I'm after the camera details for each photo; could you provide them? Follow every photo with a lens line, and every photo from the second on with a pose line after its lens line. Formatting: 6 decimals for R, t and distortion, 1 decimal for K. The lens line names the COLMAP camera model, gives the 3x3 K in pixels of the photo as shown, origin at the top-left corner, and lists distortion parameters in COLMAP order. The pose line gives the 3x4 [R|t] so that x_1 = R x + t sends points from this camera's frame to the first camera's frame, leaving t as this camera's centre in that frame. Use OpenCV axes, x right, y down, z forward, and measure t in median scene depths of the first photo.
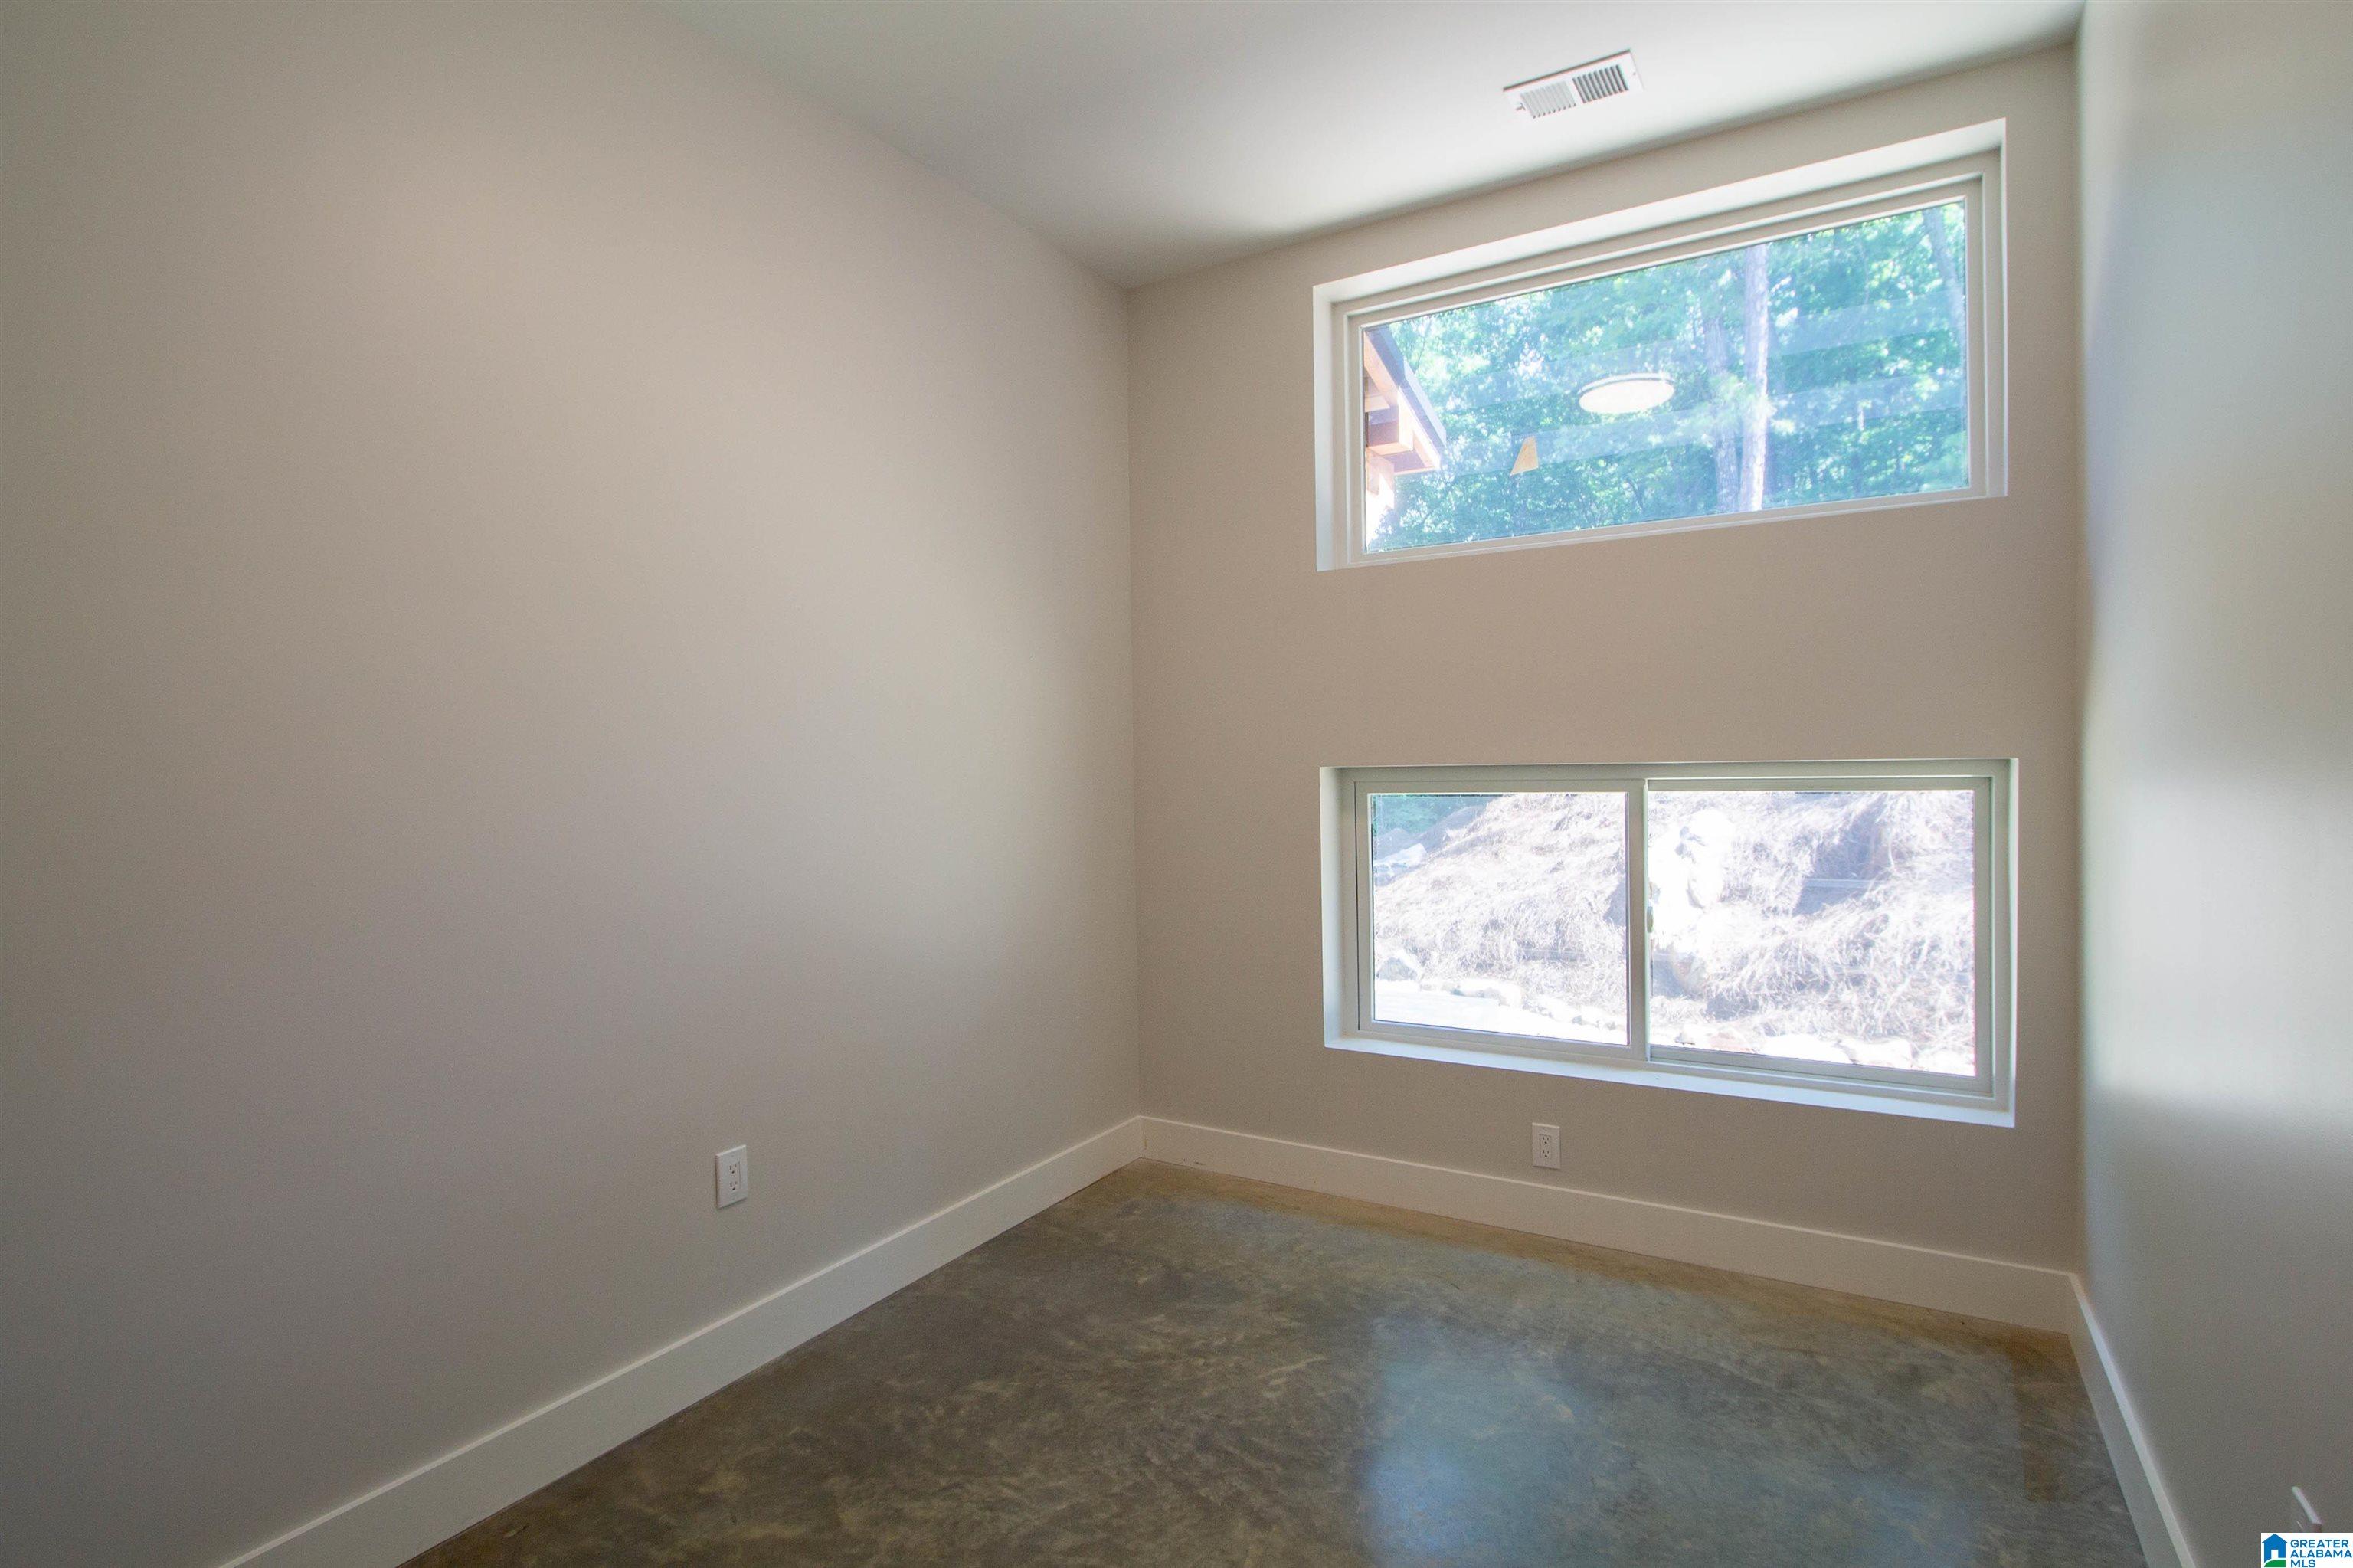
lens RADIAL K [[1088.5, 0, 1174.2], [0, 1088.5, 776.1], [0, 0, 1]] dist [-0.015487, 0.001255]
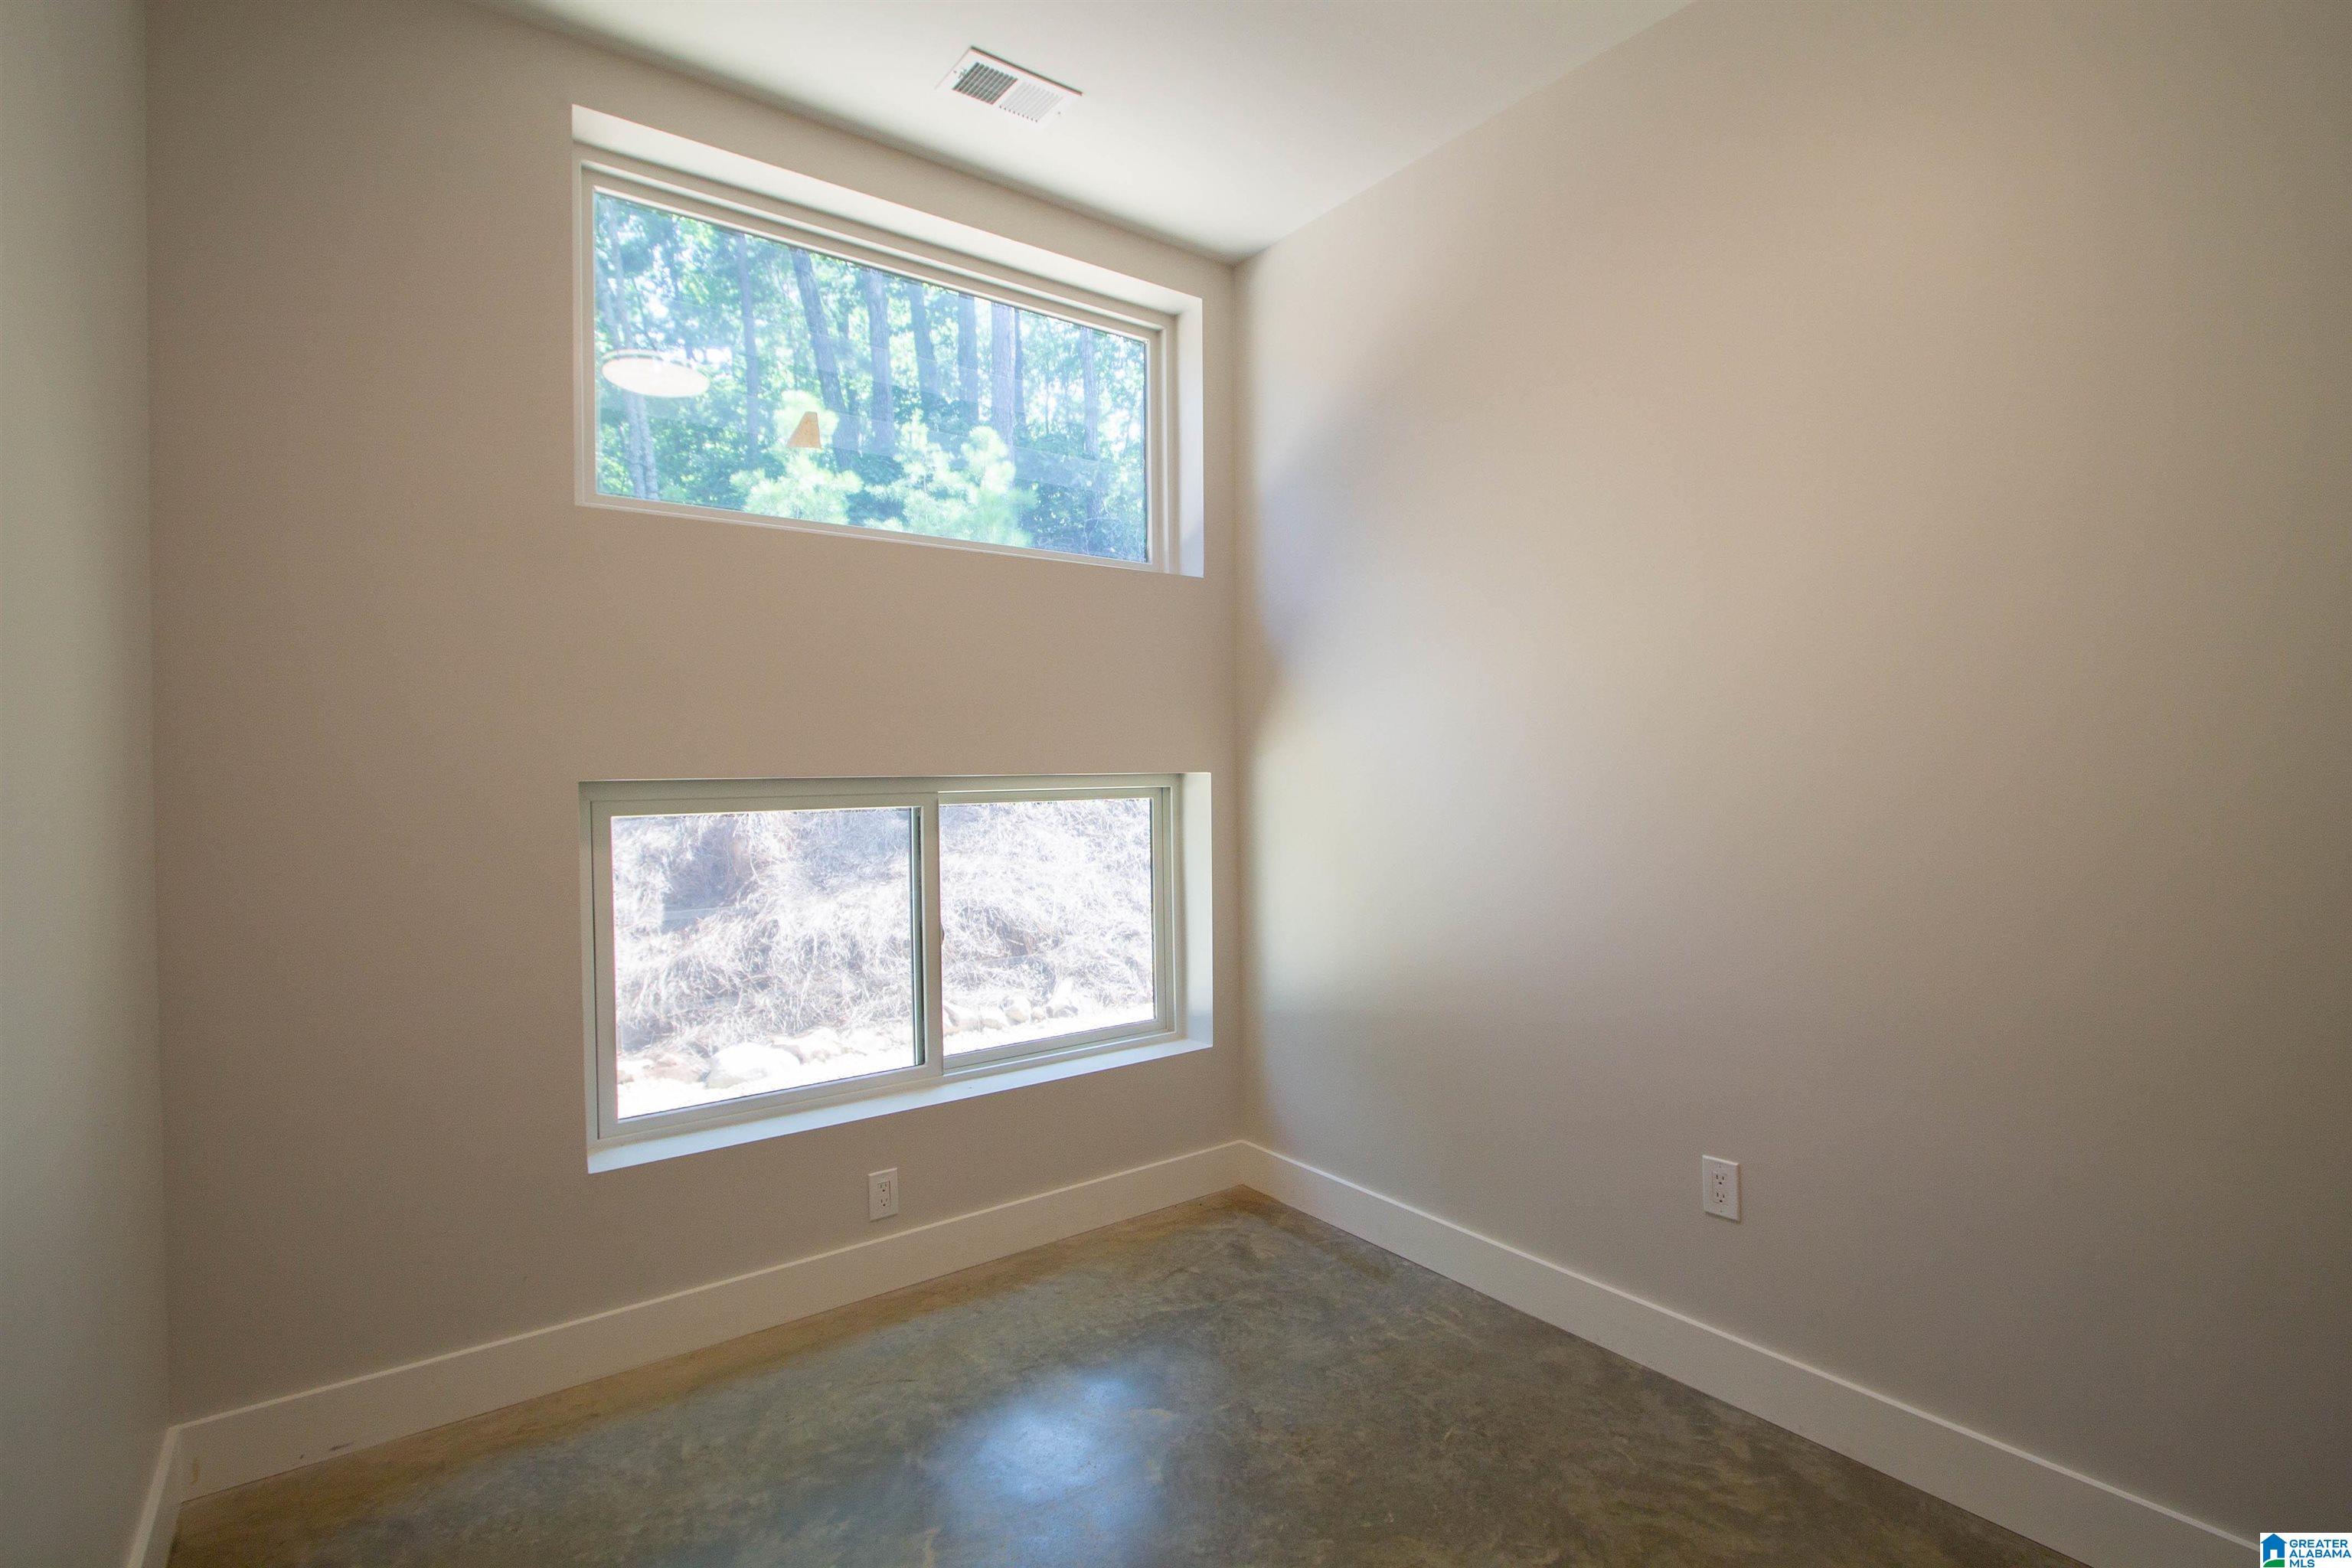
lens RADIAL K [[1088.0, 0, 1165.6], [0, 1088.0, 780.0], [0, 0, 1]] dist [-0.015487, 0.001255]
pose [[0.398920, 0.001381, 0.916984, -0.261996], [0.014852, 0.999858, -0.007967, 0.001613], [-0.916865, 0.016797, 0.398843, 0.268151]]
